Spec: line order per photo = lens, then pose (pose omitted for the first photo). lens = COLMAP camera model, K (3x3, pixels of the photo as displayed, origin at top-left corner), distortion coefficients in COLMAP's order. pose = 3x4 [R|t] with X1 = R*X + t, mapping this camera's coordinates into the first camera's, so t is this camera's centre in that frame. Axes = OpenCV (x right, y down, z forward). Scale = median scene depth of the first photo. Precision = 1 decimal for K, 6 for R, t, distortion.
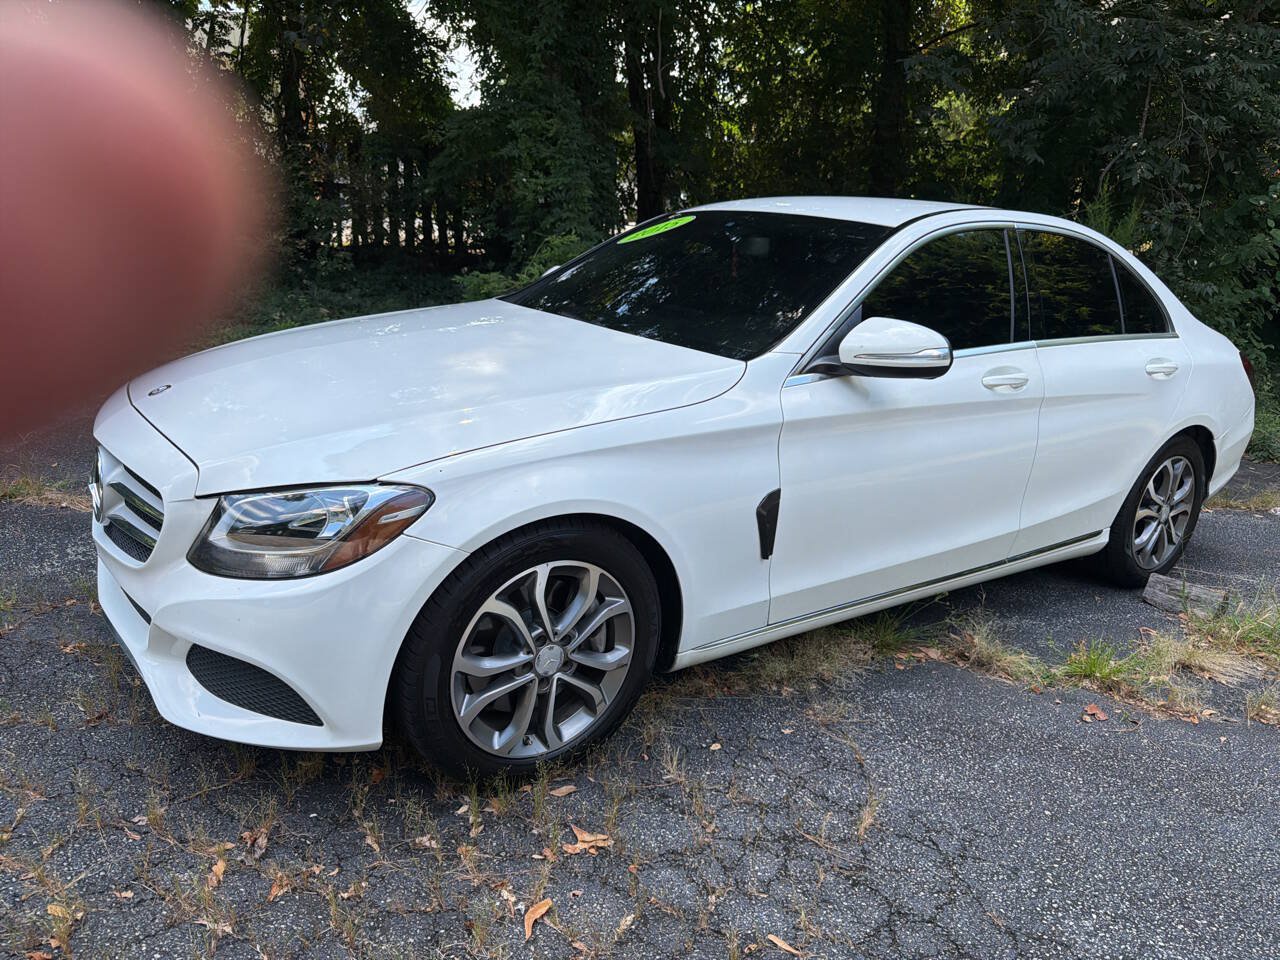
lens RADIAL K [[926.8, 0, 642.7], [0, 926.8, 482.7], [0, 0, 1]] dist [0.008602, -0.018550]
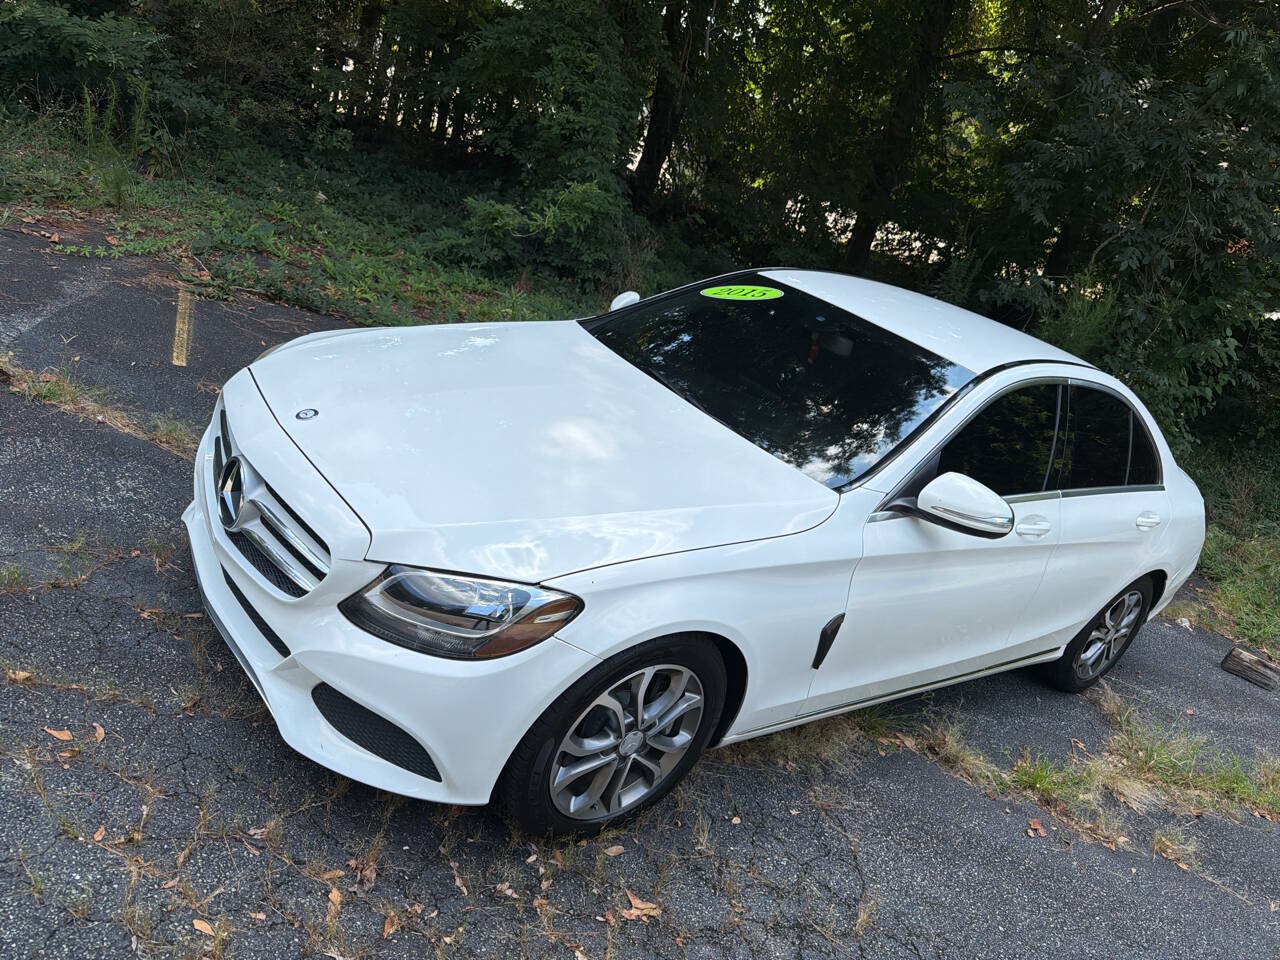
lens RADIAL K [[925.5, 0, 653.2], [0, 925.5, 488.3], [0, 0, 1]] dist [0.001395, -0.006120]
pose [[0.971191, 0.207796, 0.116659, -0.252170], [-0.217976, 0.972462, 0.082486, -0.193617], [-0.096306, -0.105539, 0.989741, -0.076016]]
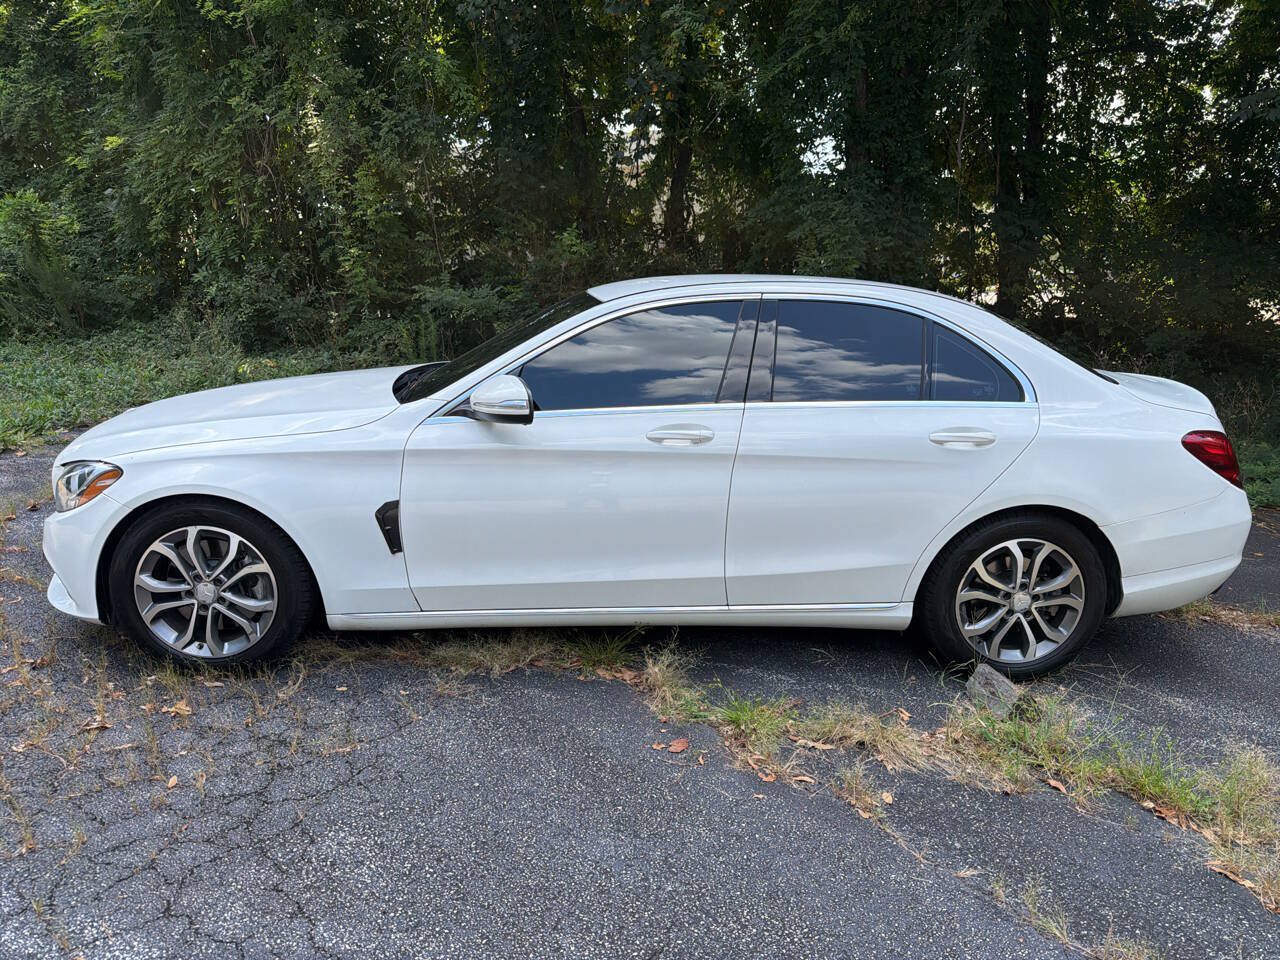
lens RADIAL K [[926.8, 0, 642.7], [0, 926.8, 482.7], [0, 0, 1]] dist [0.008602, -0.018550]
pose [[0.852007, 0.074308, -0.518230, 1.183259], [-0.113538, 0.992544, -0.044345, -0.000105], [0.511070, 0.096621, 0.854091, 0.056640]]
